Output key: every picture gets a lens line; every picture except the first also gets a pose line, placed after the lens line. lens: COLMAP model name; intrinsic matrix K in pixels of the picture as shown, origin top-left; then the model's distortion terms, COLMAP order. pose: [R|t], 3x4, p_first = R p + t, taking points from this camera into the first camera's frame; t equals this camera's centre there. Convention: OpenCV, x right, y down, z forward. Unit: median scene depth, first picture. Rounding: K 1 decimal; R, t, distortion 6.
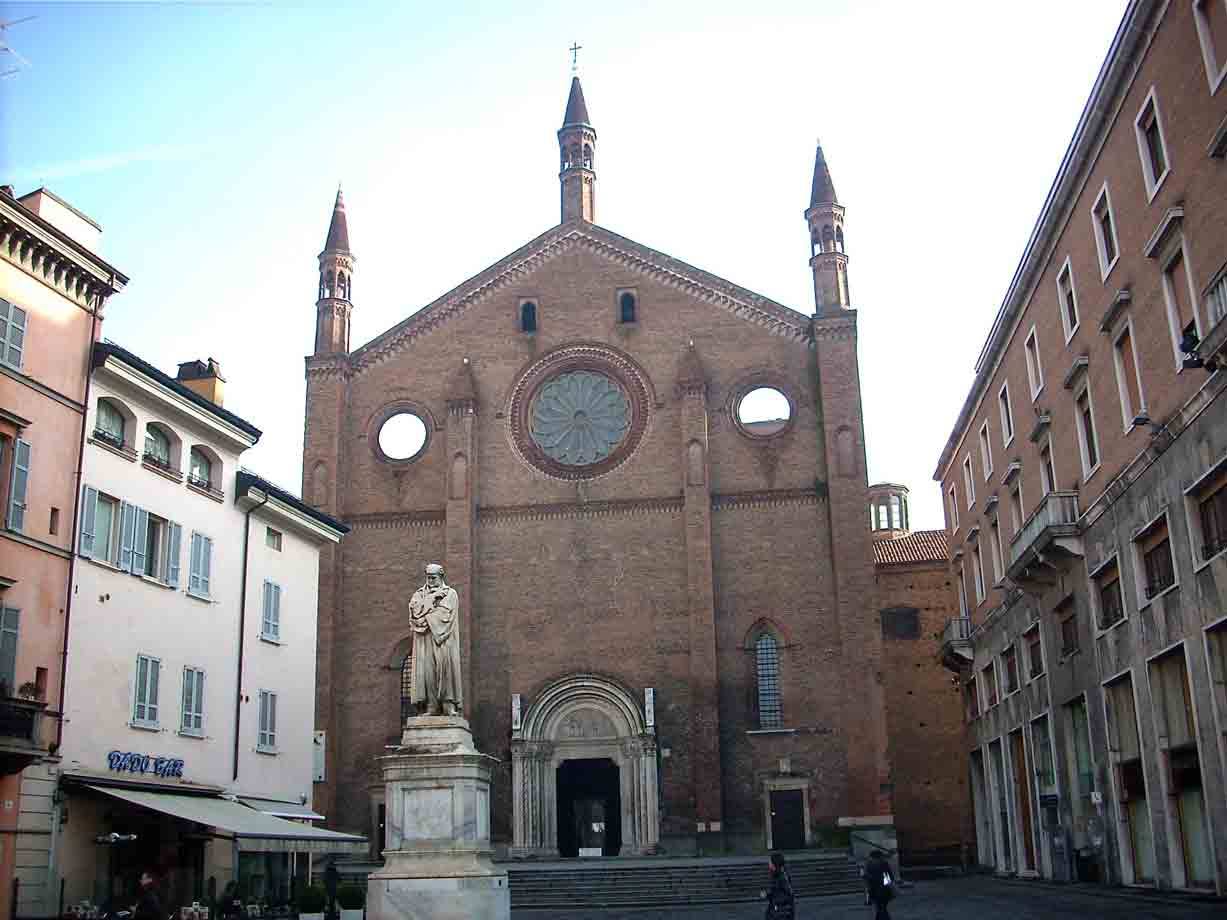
lens RADIAL K [[1310.6, 0, 619.0], [0, 1310.6, 464.4], [0, 0, 1]] dist [-0.156815, 0.039794]
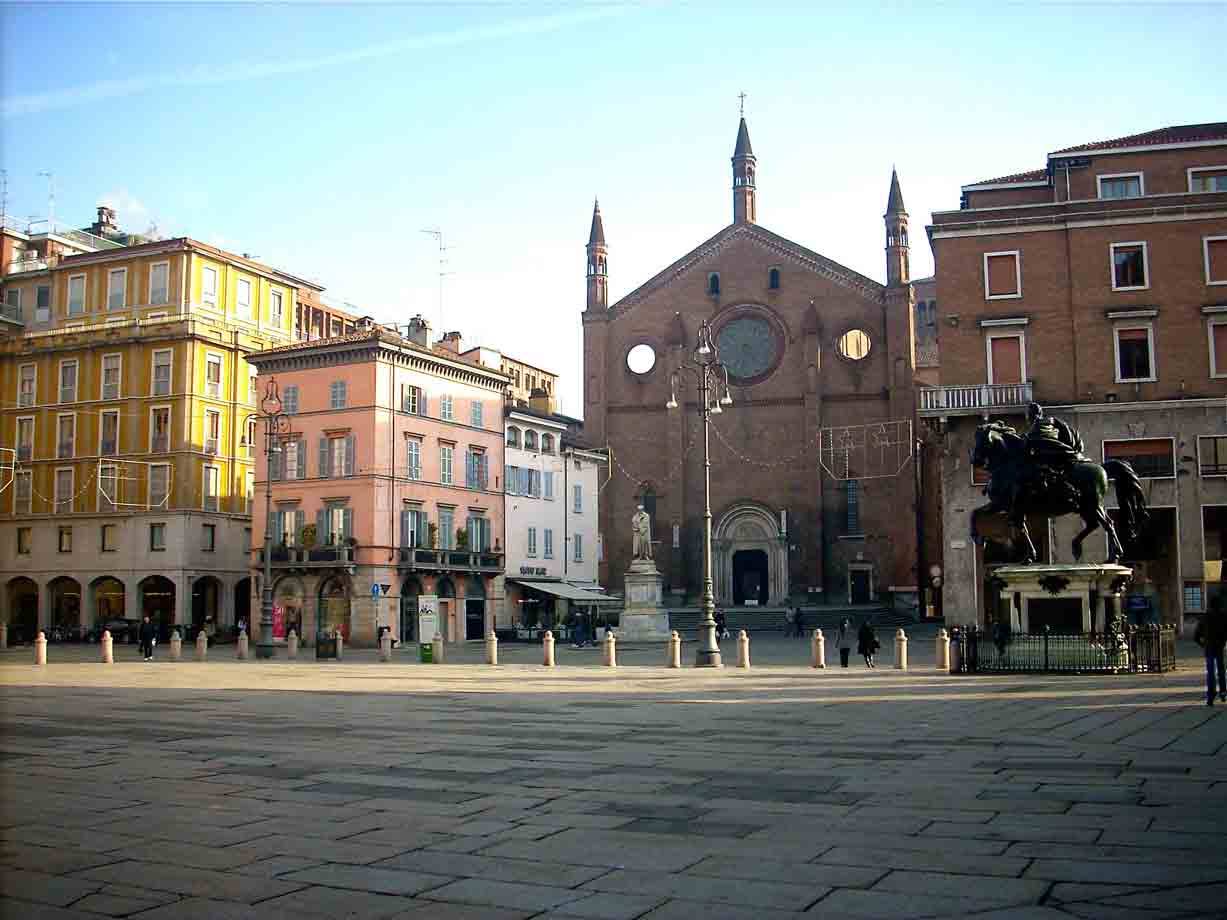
lens RADIAL K [[1310.6, 0, 619.0], [0, 1310.6, 464.4], [0, 0, 1]] dist [-0.156815, 0.039794]
pose [[0.979359, -0.000642, -0.202127, 0.158002], [0.039657, 0.981169, 0.189035, -0.225177], [0.198199, -0.193149, 0.960942, -0.701657]]
